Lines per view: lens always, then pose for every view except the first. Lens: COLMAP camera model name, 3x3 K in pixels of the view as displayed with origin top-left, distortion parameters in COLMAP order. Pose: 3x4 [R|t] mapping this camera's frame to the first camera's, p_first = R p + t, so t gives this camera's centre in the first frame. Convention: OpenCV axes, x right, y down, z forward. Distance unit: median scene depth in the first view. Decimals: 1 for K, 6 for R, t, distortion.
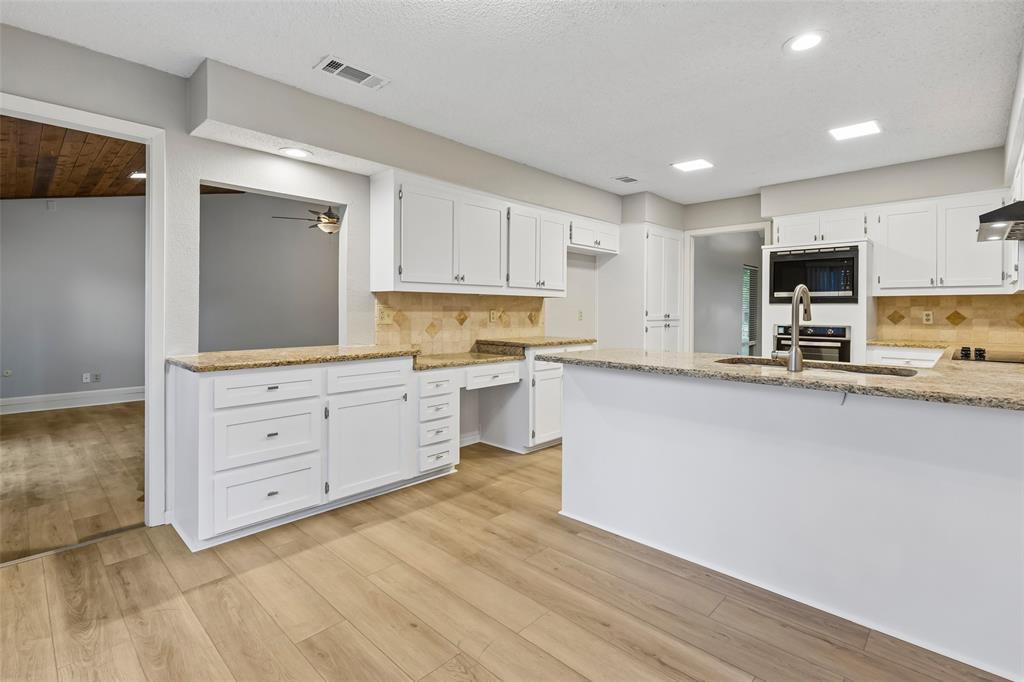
lens RADIAL K [[475.1, 0, 516.6], [0, 475.1, 308.9], [0, 0, 1]] dist [0.007144, -0.000367]
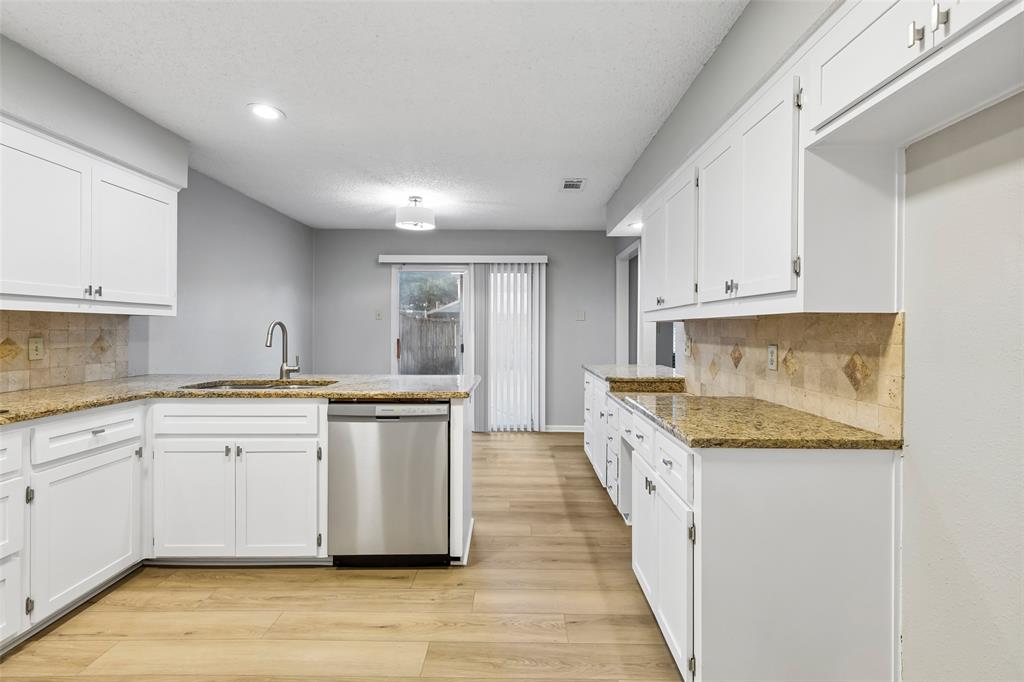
lens RADIAL K [[475.4, 0, 514.5], [0, 475.4, 327.0], [0, 0, 1]] dist [0.007738, 0.000303]
pose [[-0.729205, -0.011919, -0.684192, 0.540991], [-0.007408, 0.999927, -0.009524, -0.011752], [0.684256, -0.001877, -0.729240, 1.284252]]
